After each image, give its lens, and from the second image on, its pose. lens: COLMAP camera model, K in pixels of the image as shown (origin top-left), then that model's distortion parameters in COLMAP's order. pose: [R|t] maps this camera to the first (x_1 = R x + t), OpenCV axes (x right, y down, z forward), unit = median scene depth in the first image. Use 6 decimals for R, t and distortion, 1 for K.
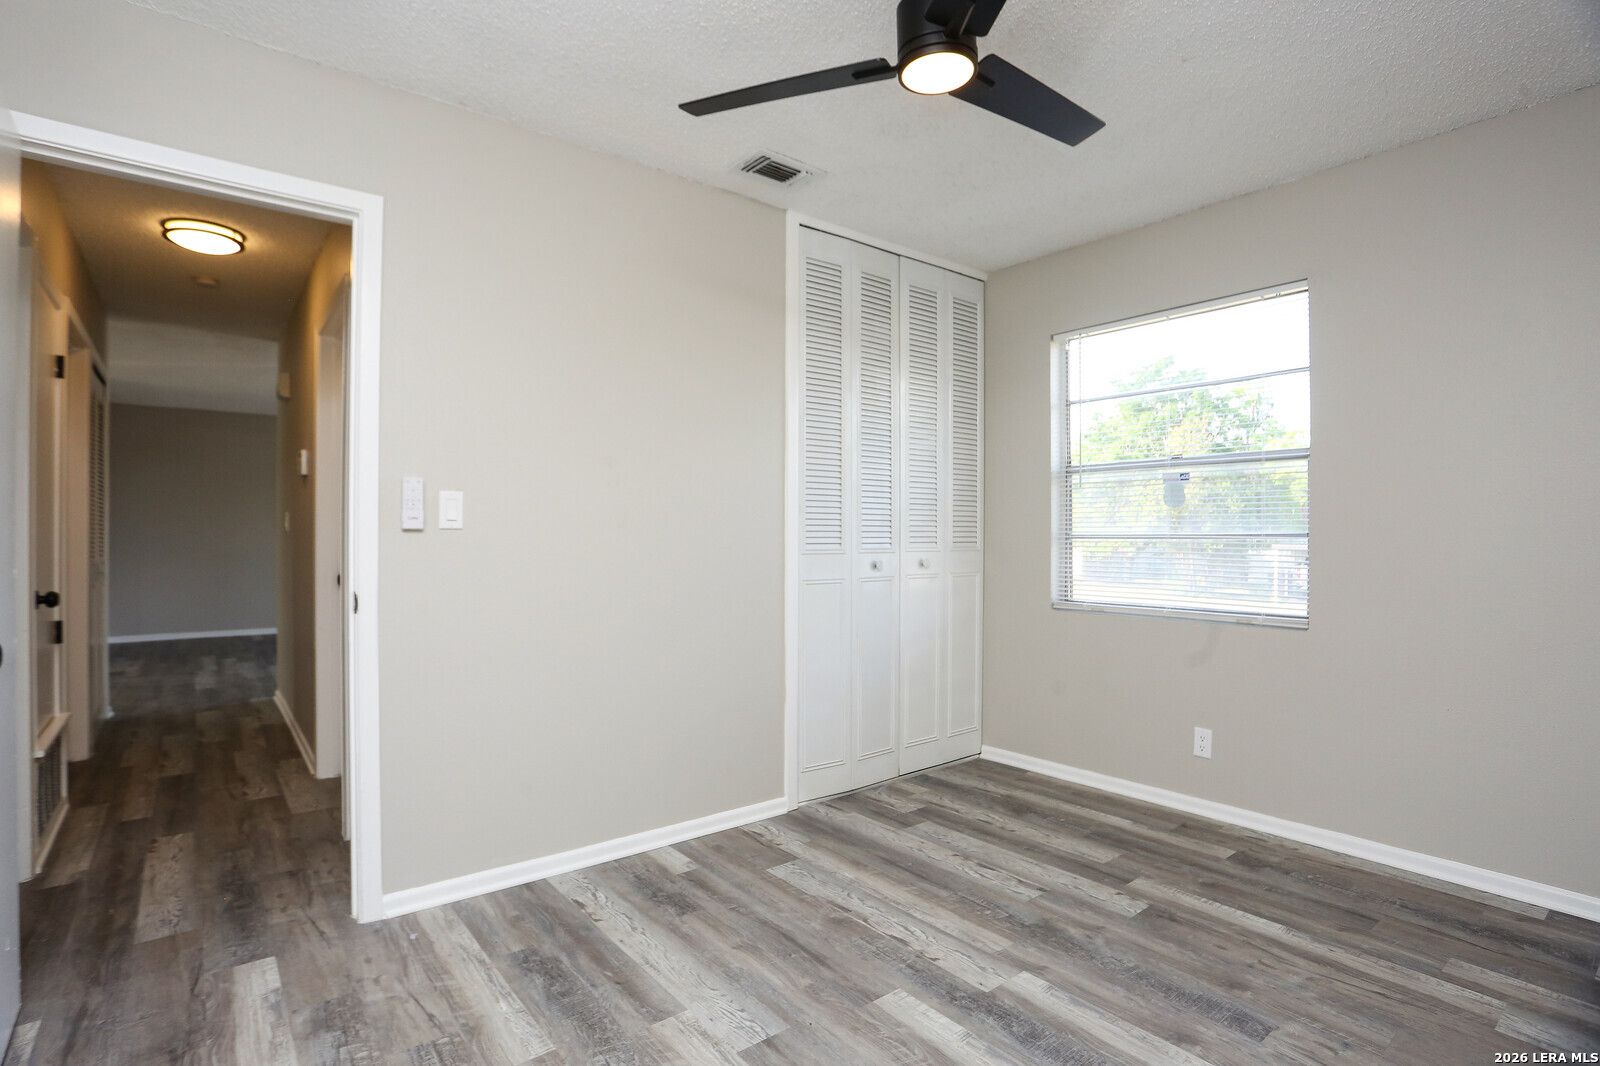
lens RADIAL K [[787.9, 0, 794.7], [0, 787.9, 531.1], [0, 0, 1]] dist [-0.072843, 0.031858]
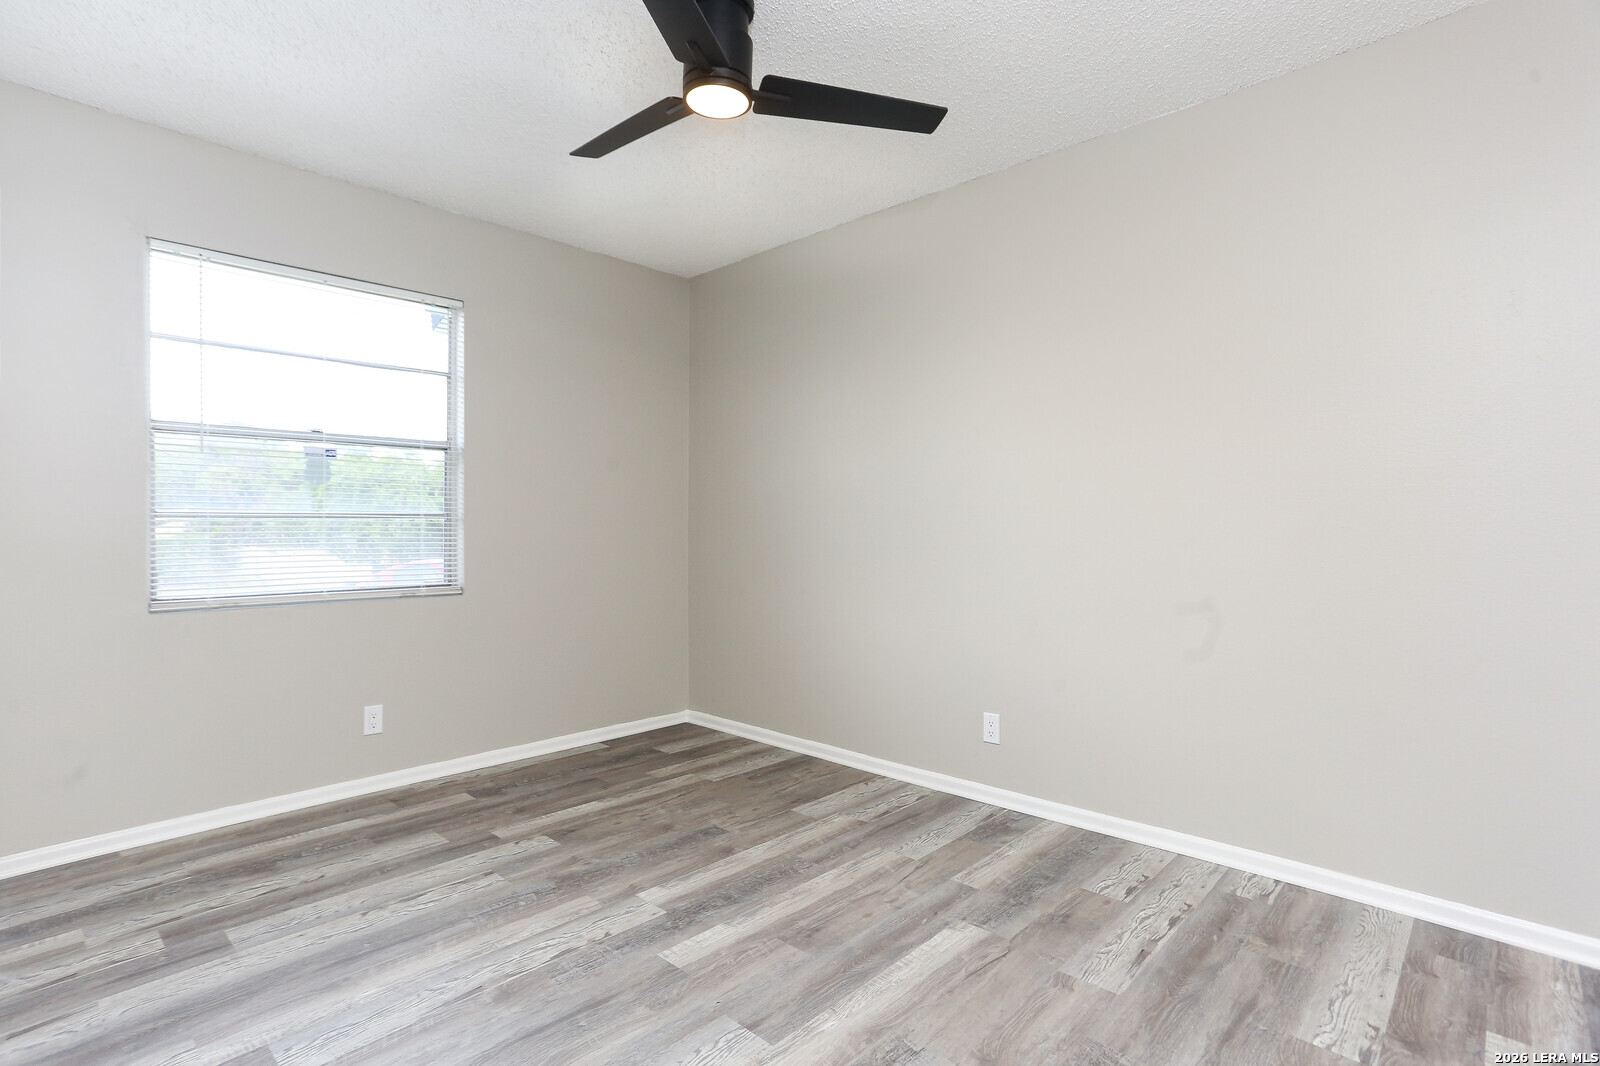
lens RADIAL K [[787.9, 0, 794.7], [0, 787.9, 531.1], [0, 0, 1]] dist [-0.072843, 0.031858]
pose [[-0.150991, -0.003410, 0.988529, -0.687513], [0.000665, 0.999993, 0.003551, 0.029776], [-0.988535, 0.001193, -0.150987, 0.757040]]
